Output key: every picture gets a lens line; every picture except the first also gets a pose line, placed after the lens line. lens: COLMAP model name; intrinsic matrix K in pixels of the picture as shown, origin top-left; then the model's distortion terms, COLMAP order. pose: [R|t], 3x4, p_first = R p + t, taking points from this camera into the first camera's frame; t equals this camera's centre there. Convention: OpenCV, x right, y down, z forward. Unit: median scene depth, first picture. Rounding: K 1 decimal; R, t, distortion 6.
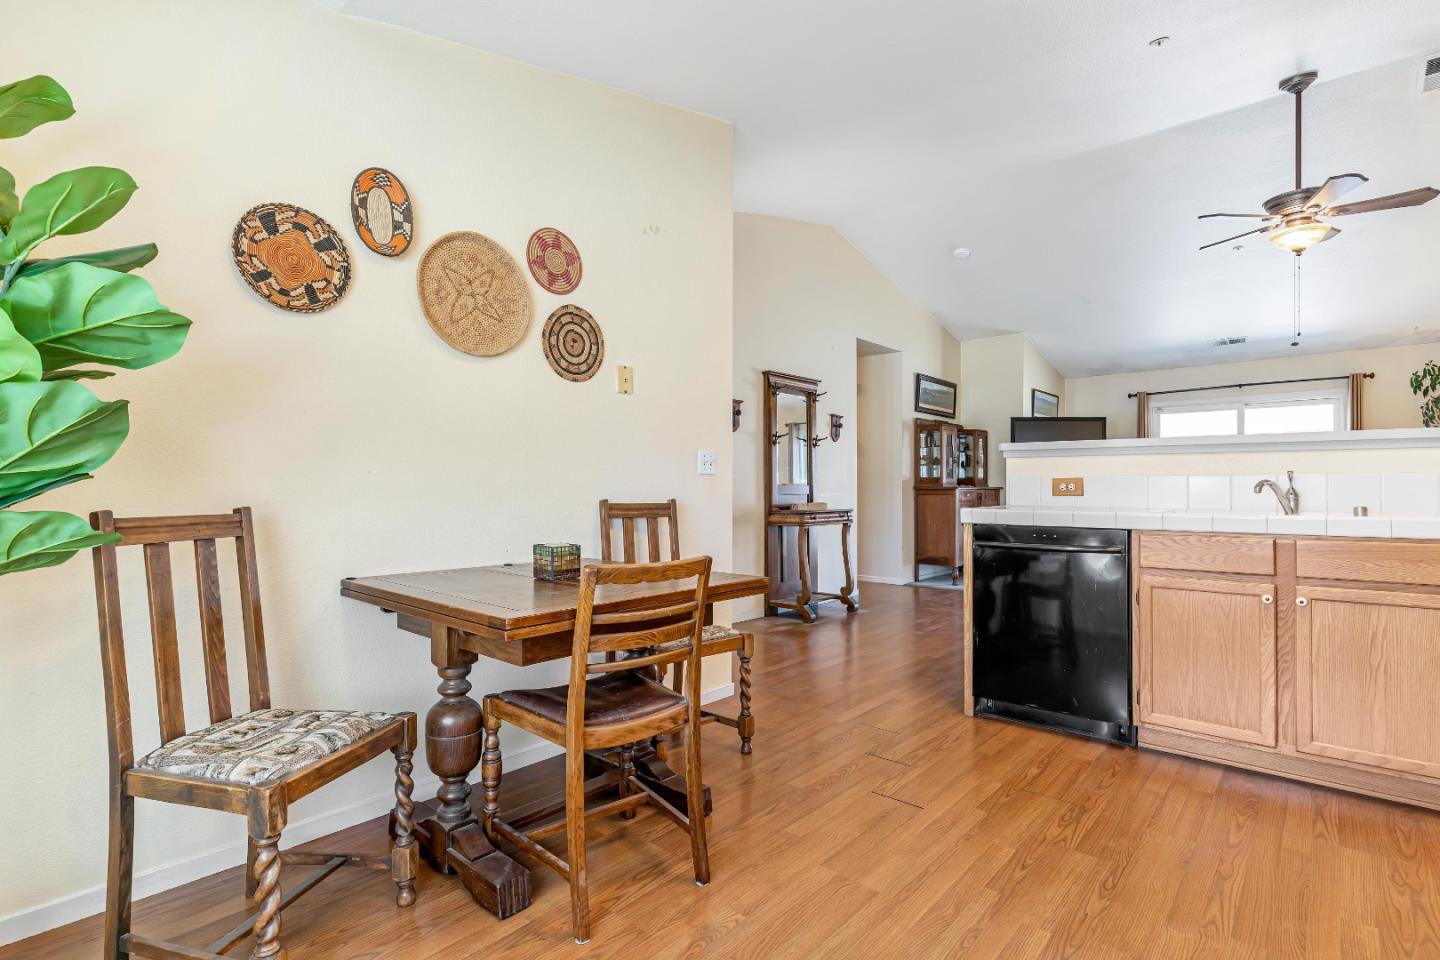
lens RADIAL K [[691.9, 0, 731.1], [0, 691.9, 477.7], [0, 0, 1]] dist [0.003487, -0.000432]
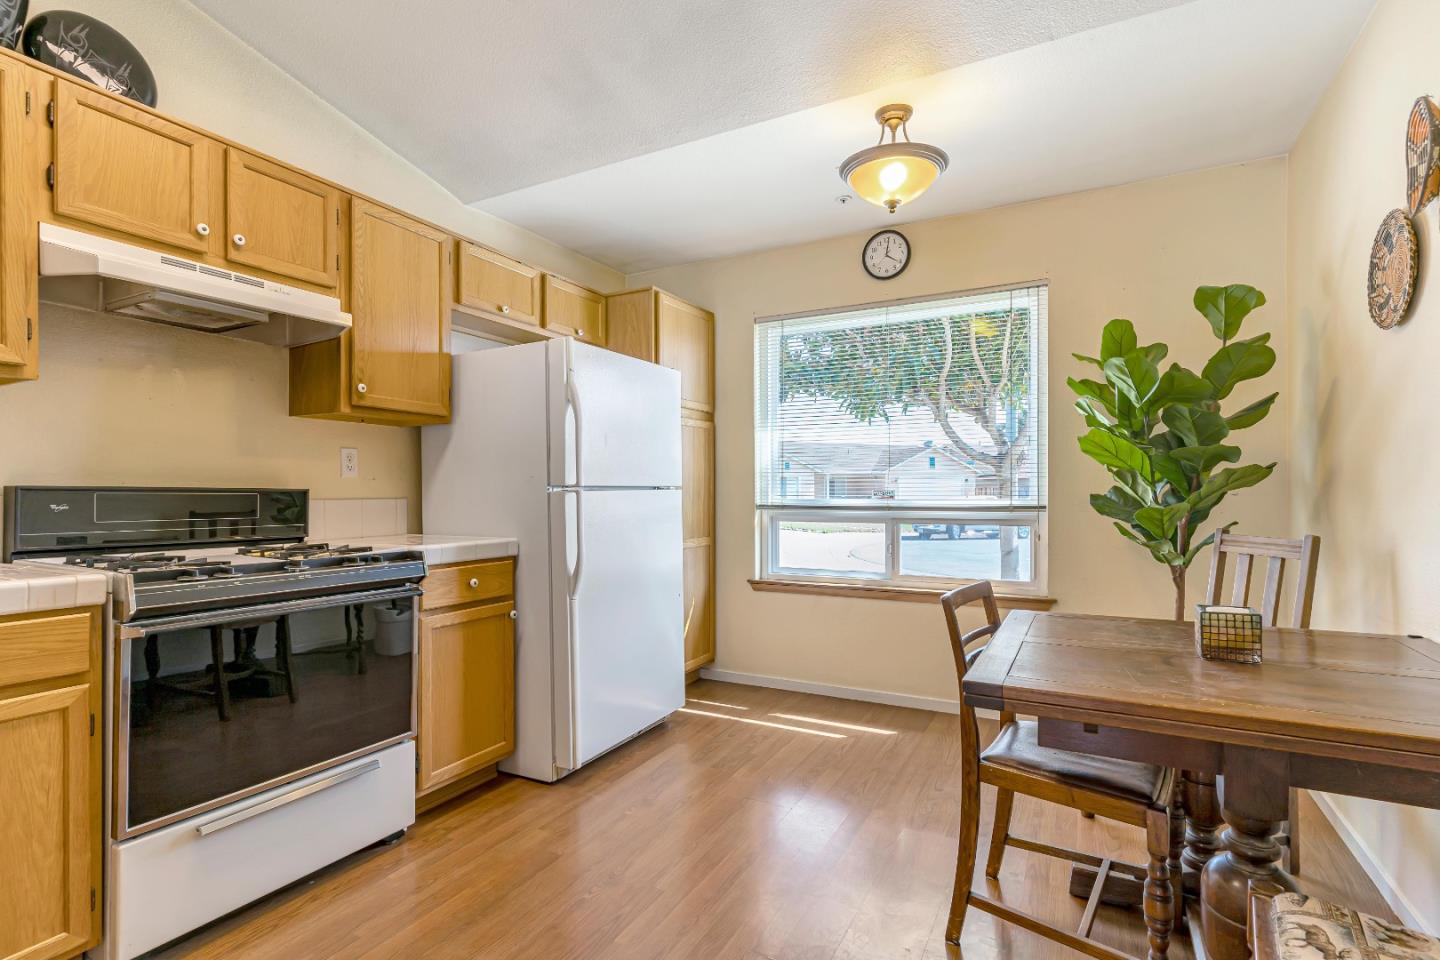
lens RADIAL K [[691.9, 0, 721.2], [0, 691.9, 491.6], [0, 0, 1]] dist [0.003487, -0.000432]
pose [[-0.975304, 0.003104, -0.220845, 0.318640], [0.005786, 0.999917, -0.011499, -0.012682], [0.220791, -0.012493, -0.975241, 1.233232]]
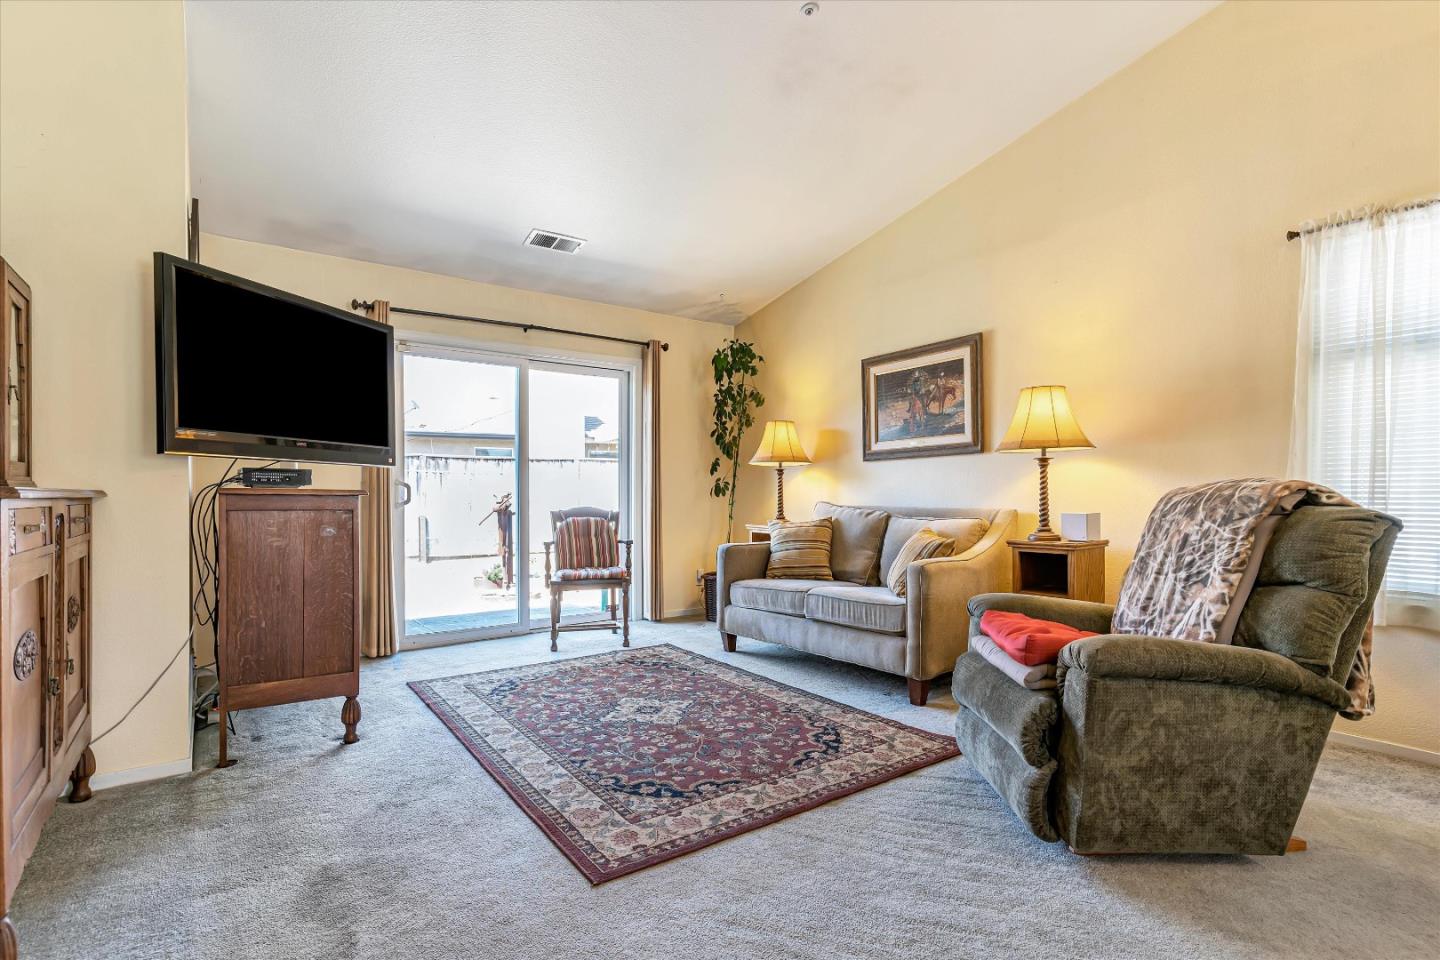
lens RADIAL K [[691.9, 0, 730.7], [0, 691.9, 494.7], [0, 0, 1]] dist [0.003487, -0.000432]
pose [[0.211968, -0.001106, 0.977276, 0.483054], [-0.015254, 0.999874, 0.004440, 0.031951], [-0.977157, -0.015849, 0.211925, 2.047328]]
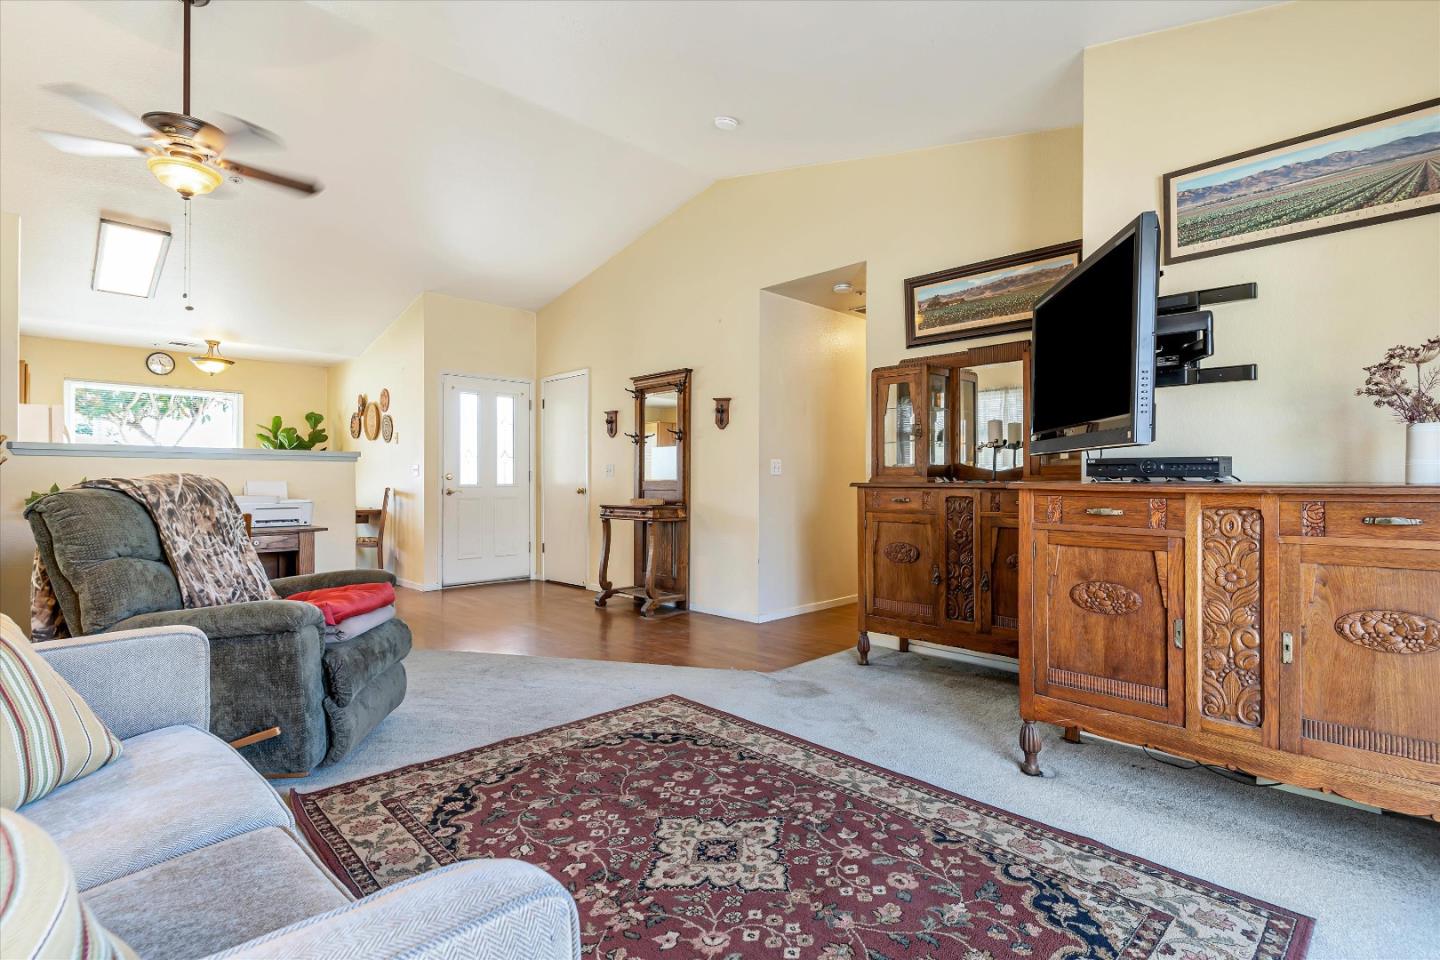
lens RADIAL K [[691.9, 0, 725.0], [0, 691.9, 479.3], [0, 0, 1]] dist [0.003487, -0.000432]
pose [[-0.073668, -0.003776, -0.997276, 2.353252], [0.012766, 0.999907, -0.004729, 0.032735], [0.997201, -0.013079, -0.073613, 2.503423]]
